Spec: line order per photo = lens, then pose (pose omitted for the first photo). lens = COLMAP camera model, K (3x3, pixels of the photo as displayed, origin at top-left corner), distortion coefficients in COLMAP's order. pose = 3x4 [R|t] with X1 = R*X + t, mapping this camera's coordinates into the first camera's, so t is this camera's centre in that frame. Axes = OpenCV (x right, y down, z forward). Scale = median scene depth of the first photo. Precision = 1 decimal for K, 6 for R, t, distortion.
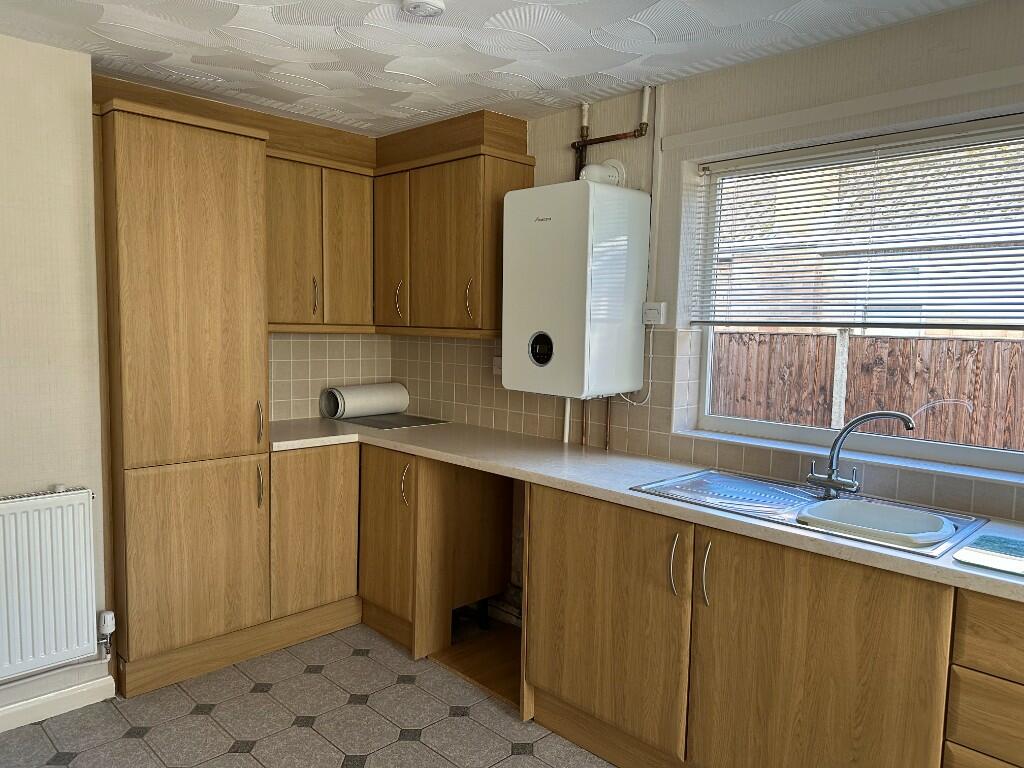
lens RADIAL K [[721.8, 0, 511.7], [0, 721.8, 387.4], [0, 0, 1]] dist [0.028638, -0.016050]
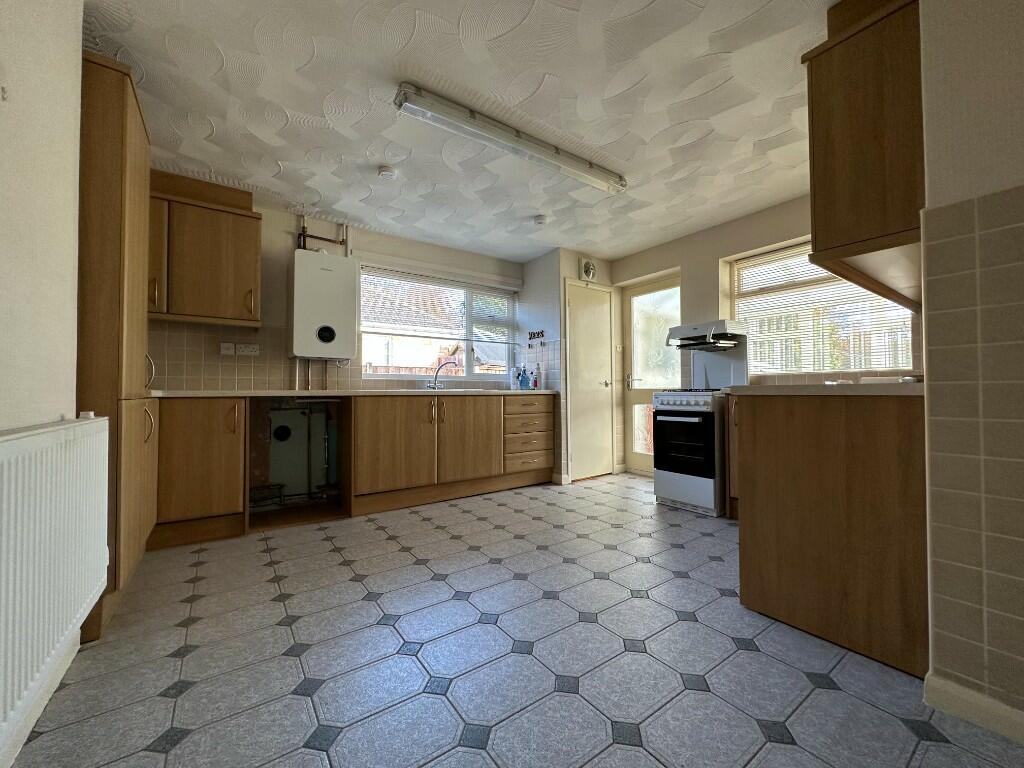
lens RADIAL K [[408.3, 0, 508.0], [0, 408.3, 384.1], [0, 0, 1]] dist [-0.000513, -0.001918]
pose [[0.177111, -0.002644, 0.984187, -0.978046], [0.092826, 0.995583, -0.014030, 0.144381], [-0.979804, 0.093843, 0.176574, 0.332085]]
